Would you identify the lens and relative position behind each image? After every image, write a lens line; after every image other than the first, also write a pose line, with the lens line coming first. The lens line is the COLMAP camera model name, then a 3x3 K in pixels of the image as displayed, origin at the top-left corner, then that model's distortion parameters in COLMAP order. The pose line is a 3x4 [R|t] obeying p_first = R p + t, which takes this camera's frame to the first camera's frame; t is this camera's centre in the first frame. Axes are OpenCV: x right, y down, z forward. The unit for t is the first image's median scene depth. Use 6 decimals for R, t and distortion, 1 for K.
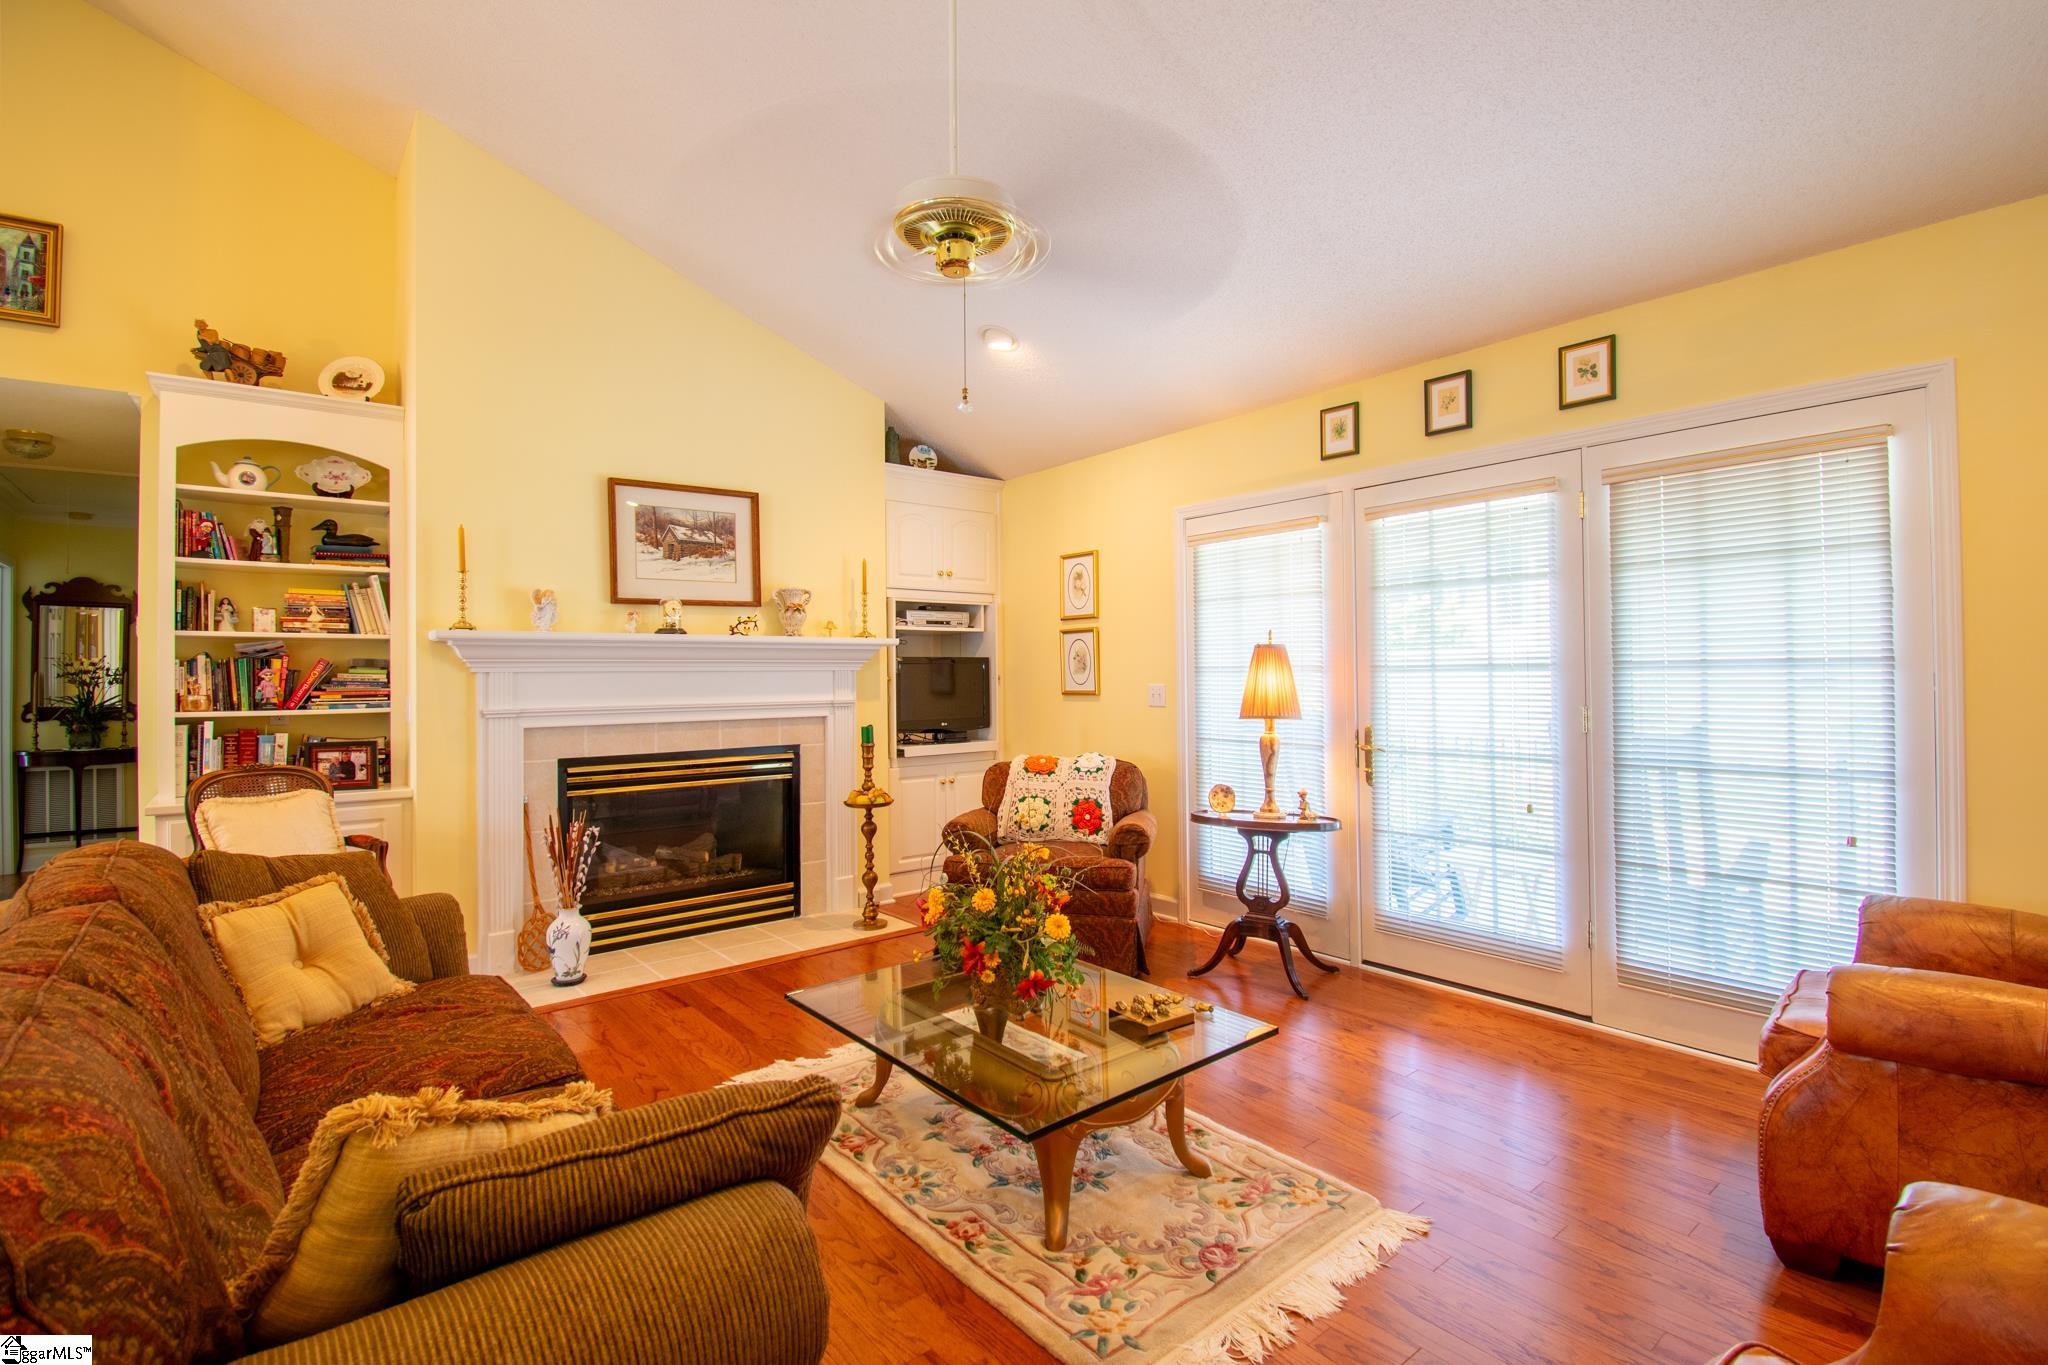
lens RADIAL K [[953.9, 0, 1013.7], [0, 953.9, 672.9], [0, 0, 1]] dist [0.043919, -0.040529]
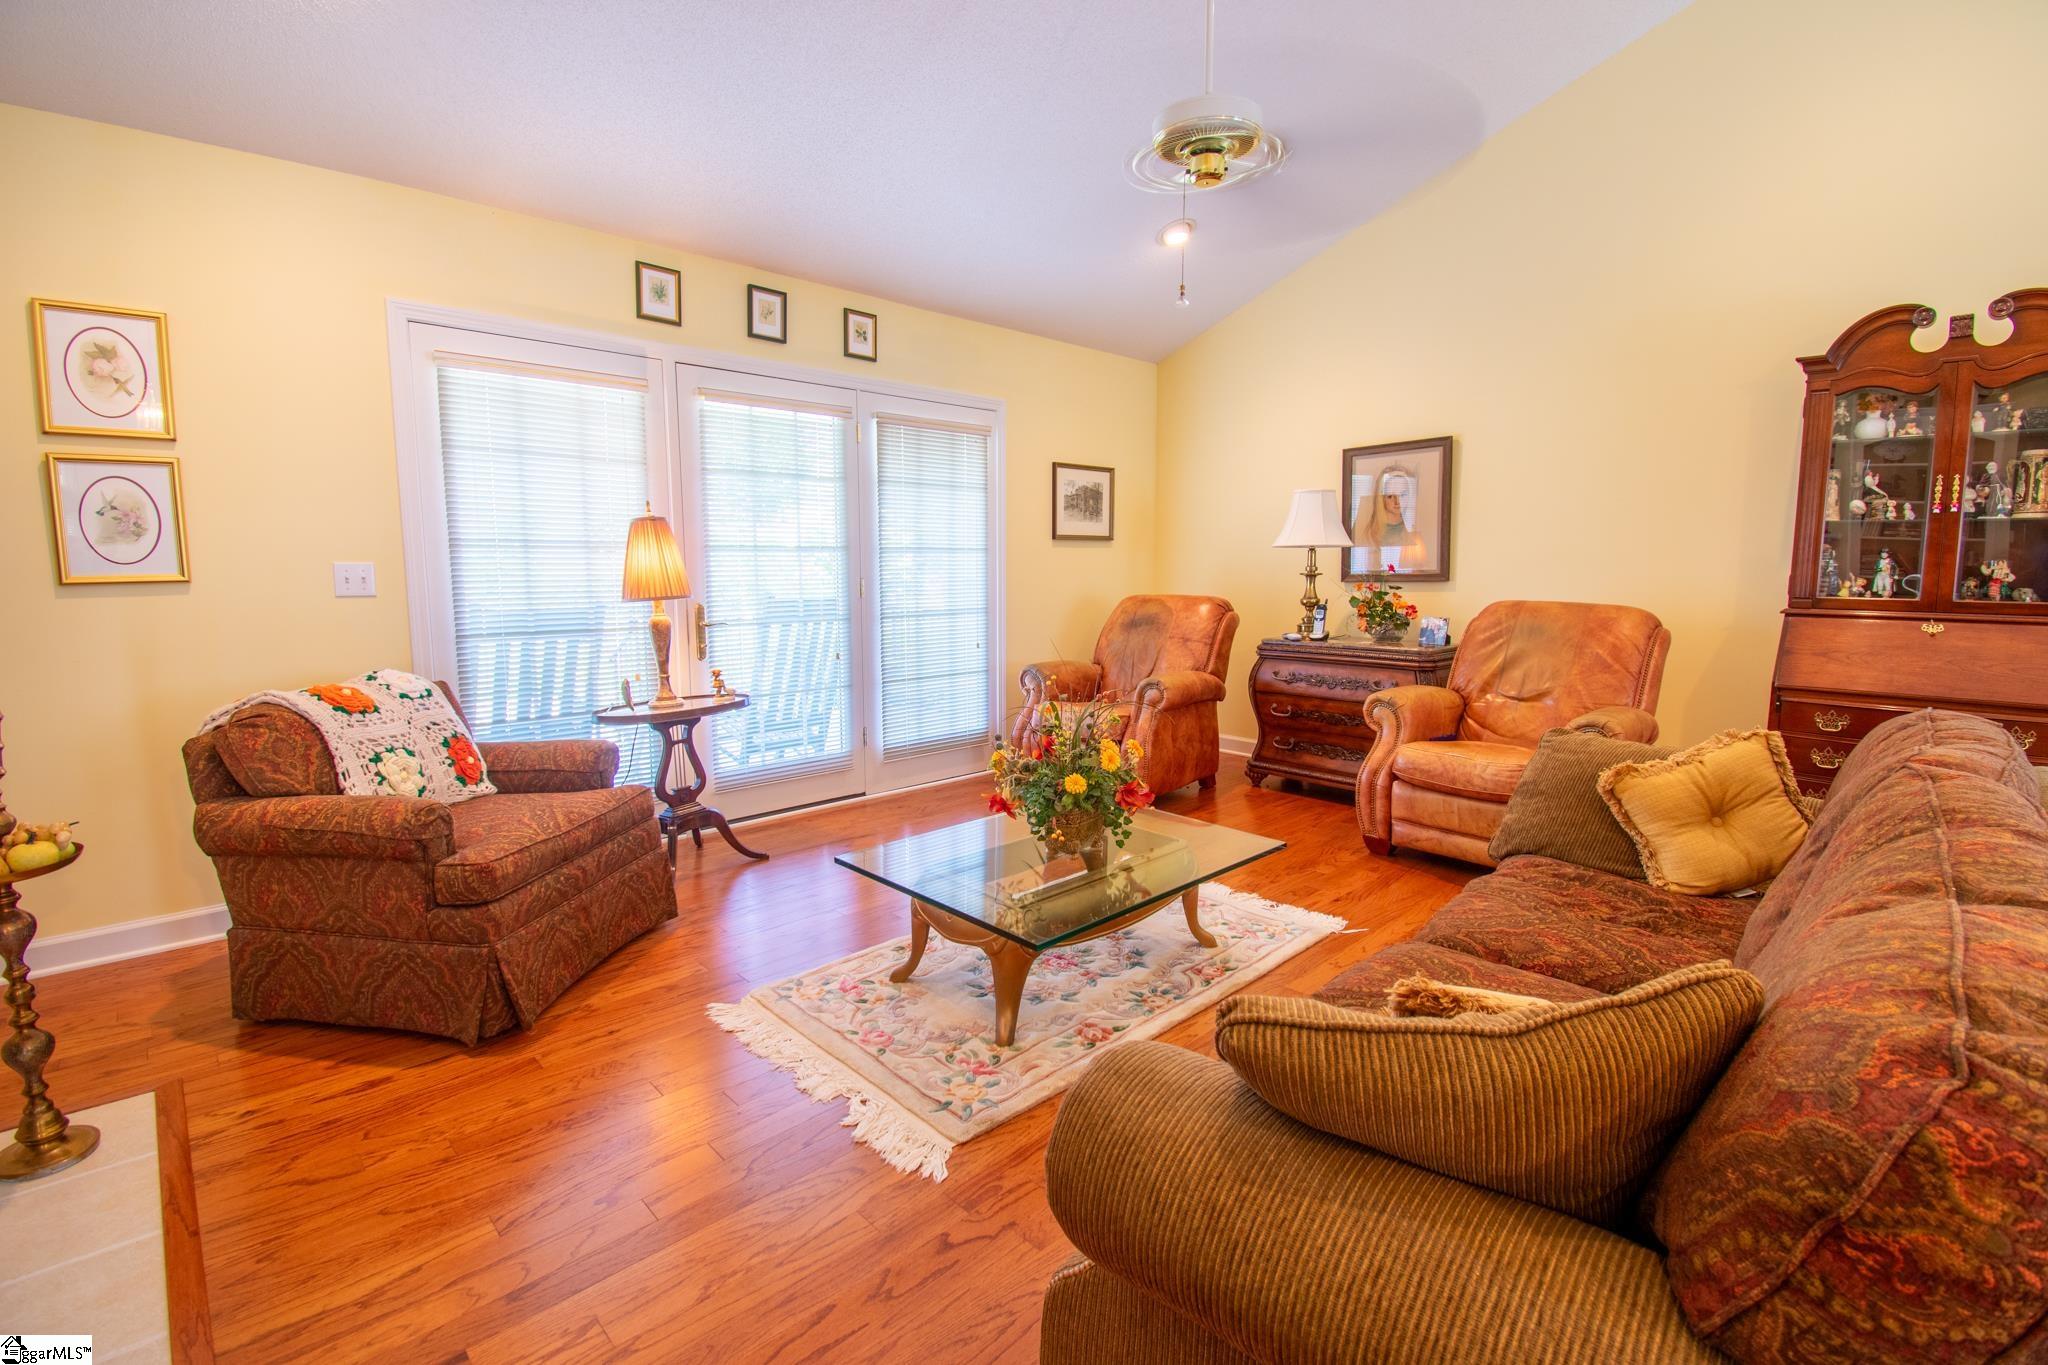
lens RADIAL K [[953.9, 0, 1013.7], [0, 953.9, 672.9], [0, 0, 1]] dist [0.043919, -0.040529]
pose [[-0.112225, -0.104417, 0.988181, -0.732571], [-0.000900, 0.994474, 0.104980, 0.022606], [-0.993682, 0.010892, -0.111699, 0.818853]]
